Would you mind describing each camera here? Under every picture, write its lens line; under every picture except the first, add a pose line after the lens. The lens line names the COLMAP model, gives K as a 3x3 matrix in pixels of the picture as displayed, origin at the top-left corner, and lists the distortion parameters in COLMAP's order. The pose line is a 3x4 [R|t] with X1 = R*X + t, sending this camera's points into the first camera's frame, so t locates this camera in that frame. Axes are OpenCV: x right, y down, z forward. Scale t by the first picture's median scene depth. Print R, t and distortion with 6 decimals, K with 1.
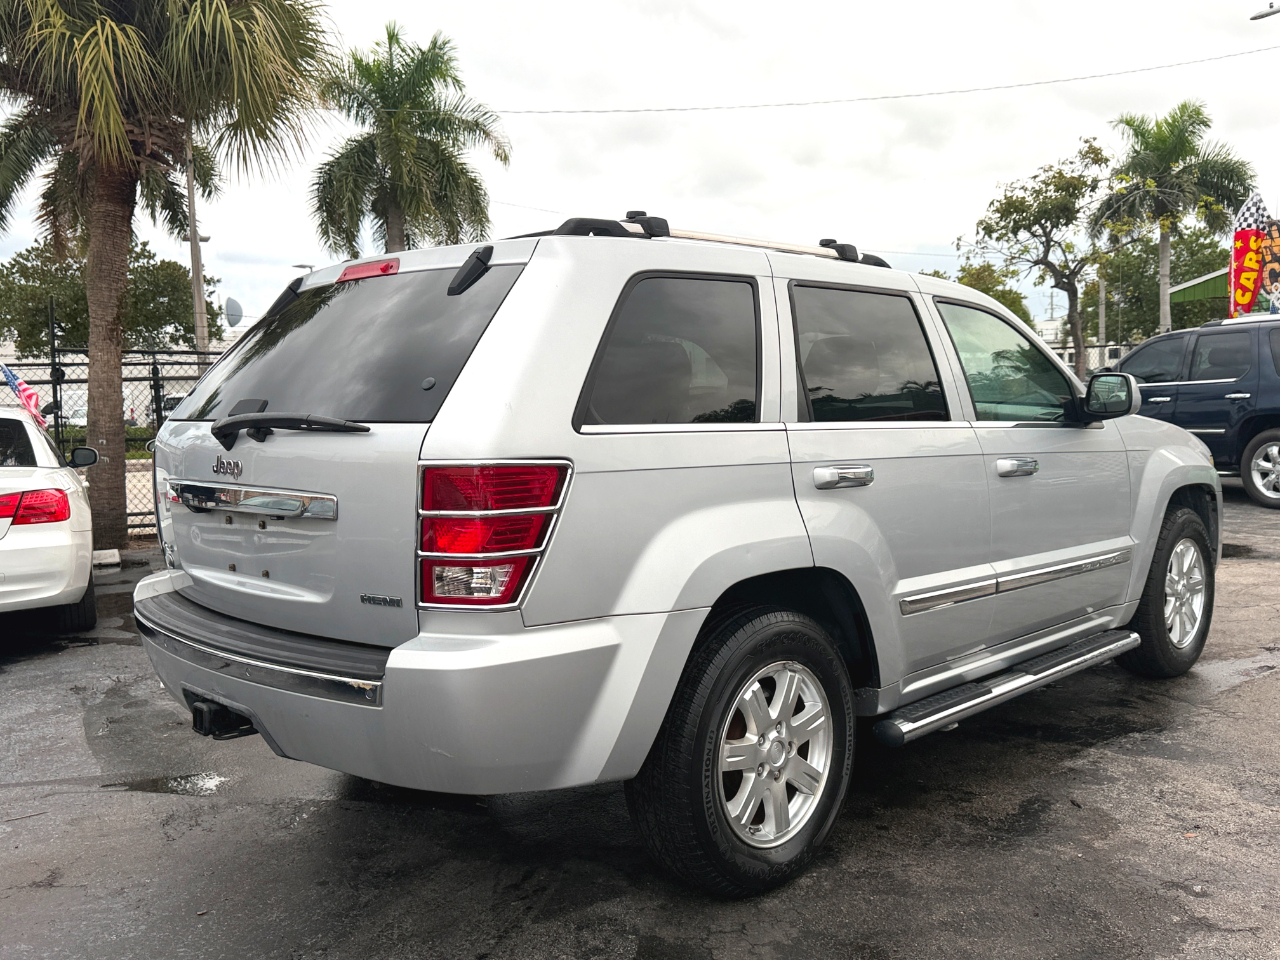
lens RADIAL K [[1112.8, 0, 640.0], [0, 1112.8, 480.0], [0, 0, 1]] dist [0.088282, -0.164862]
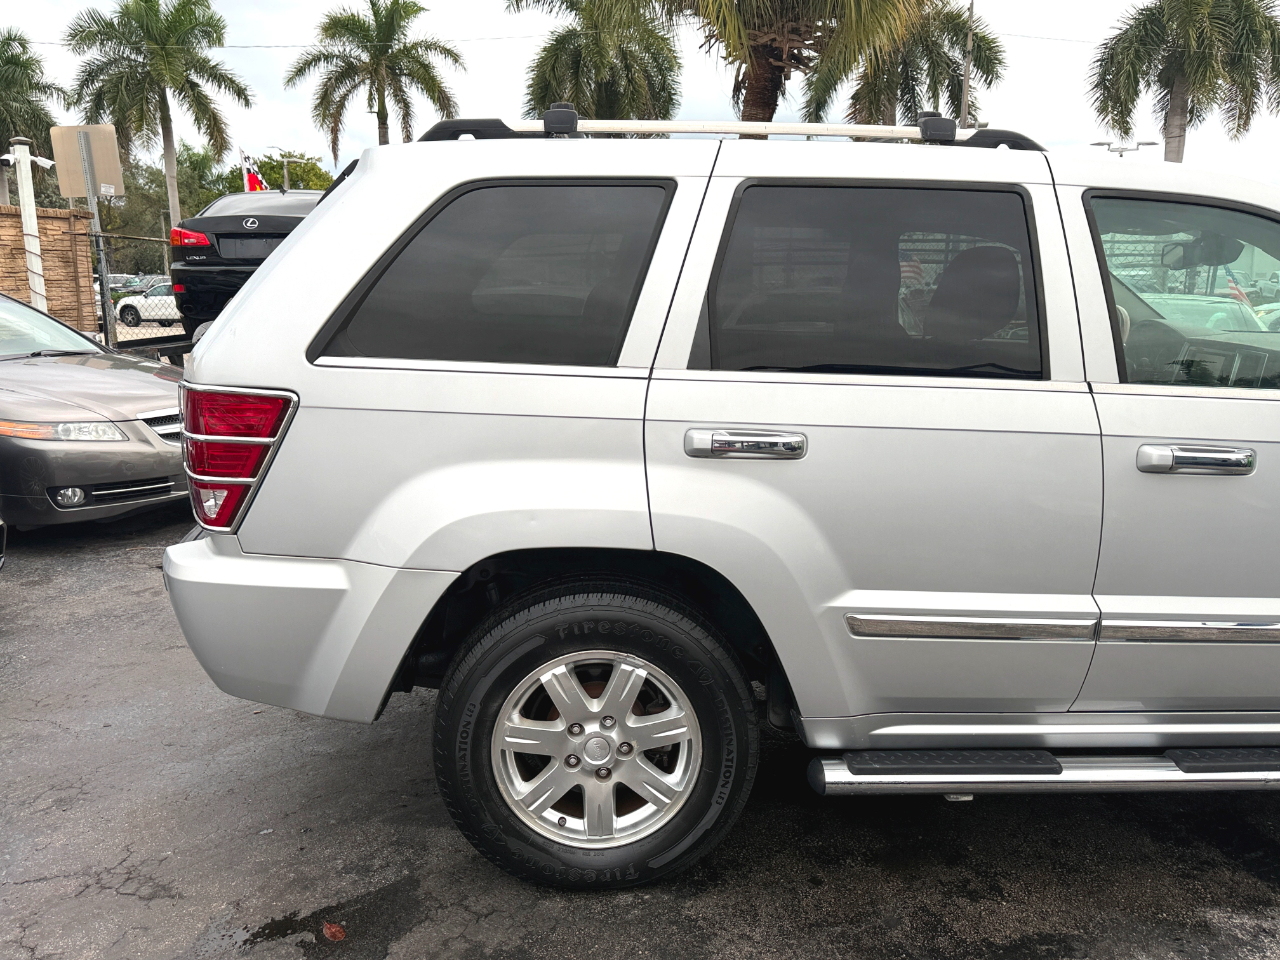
lens RADIAL K [[976.9, 0, 640.0], [0, 976.9, 480.0], [0, 0, 1]] dist [0.037499, -0.045635]
pose [[0.738051, 0.167243, -0.653690, 0.511093], [-0.075240, 0.983152, 0.166585, -0.076256], [0.670537, -0.073765, 0.738200, 0.401496]]
